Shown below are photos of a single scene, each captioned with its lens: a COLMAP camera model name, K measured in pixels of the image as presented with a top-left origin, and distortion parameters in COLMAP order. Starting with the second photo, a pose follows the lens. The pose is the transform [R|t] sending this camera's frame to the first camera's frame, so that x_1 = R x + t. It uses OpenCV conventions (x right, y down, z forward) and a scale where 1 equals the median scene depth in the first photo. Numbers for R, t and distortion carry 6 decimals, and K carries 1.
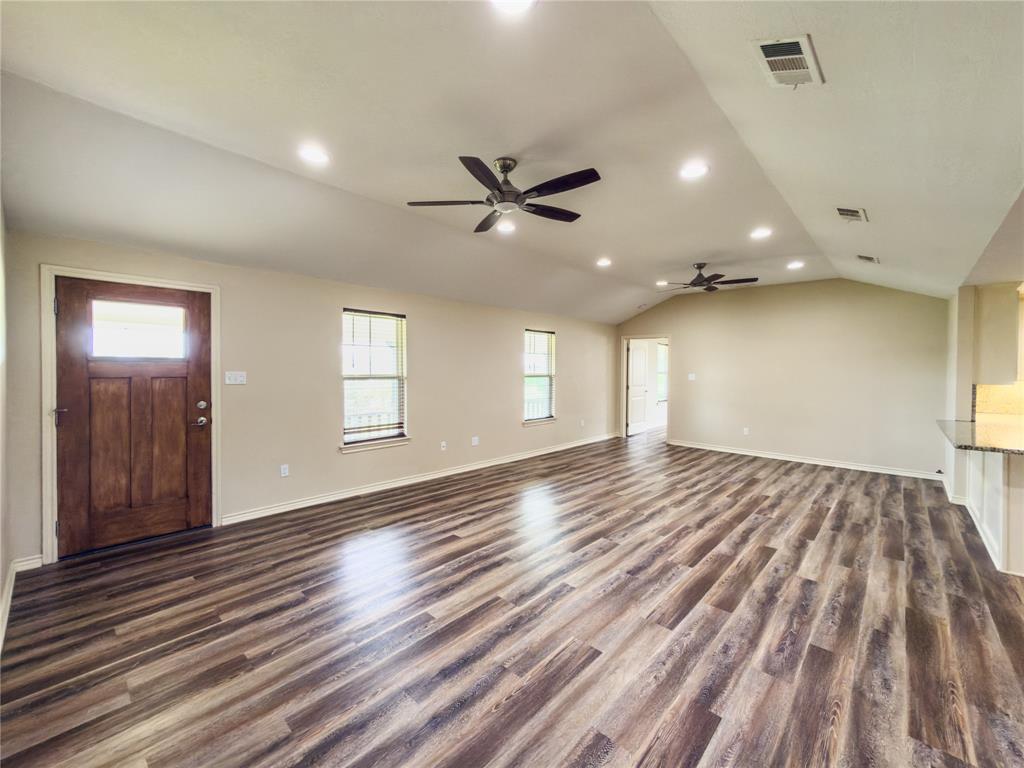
lens RADIAL K [[418.8, 0, 498.5], [0, 418.8, 374.0], [0, 0, 1]] dist [0.000236, 0.000065]
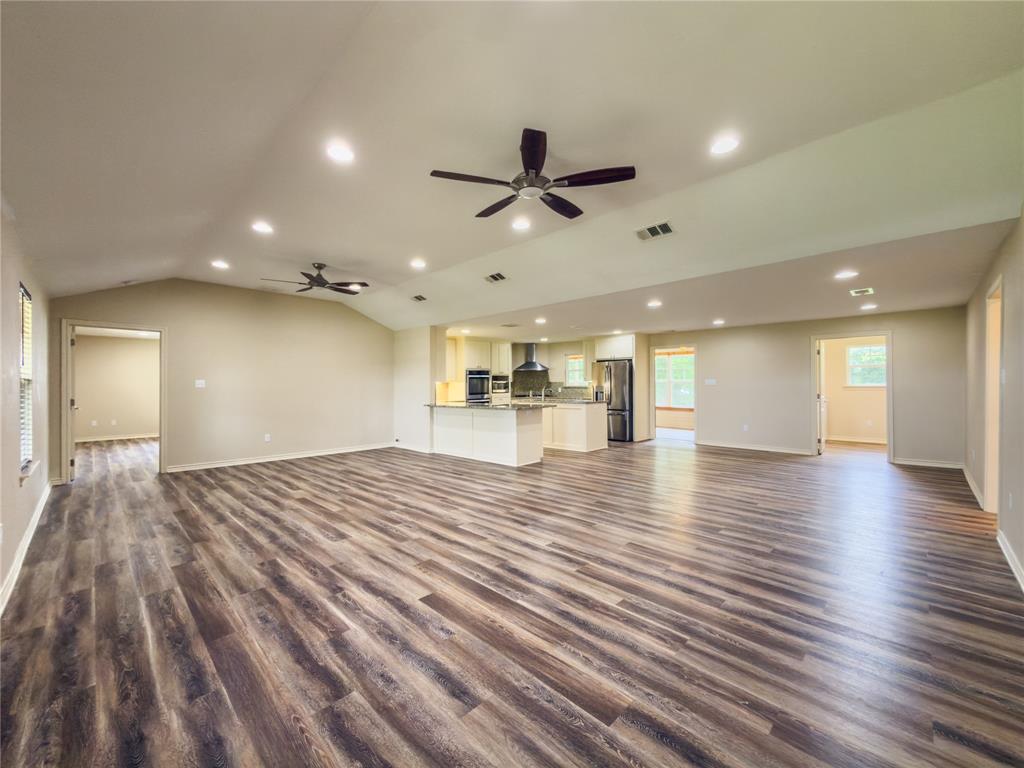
lens RADIAL K [[413.7, 0, 516.0], [0, 413.7, 386.3], [0, 0, 1]] dist [-0.000541, -0.000147]
pose [[0.009181, -0.010002, 0.999908, -0.849419], [0.016885, 0.999809, 0.009846, 0.039021], [-0.999815, 0.016793, 0.009348, 0.917058]]
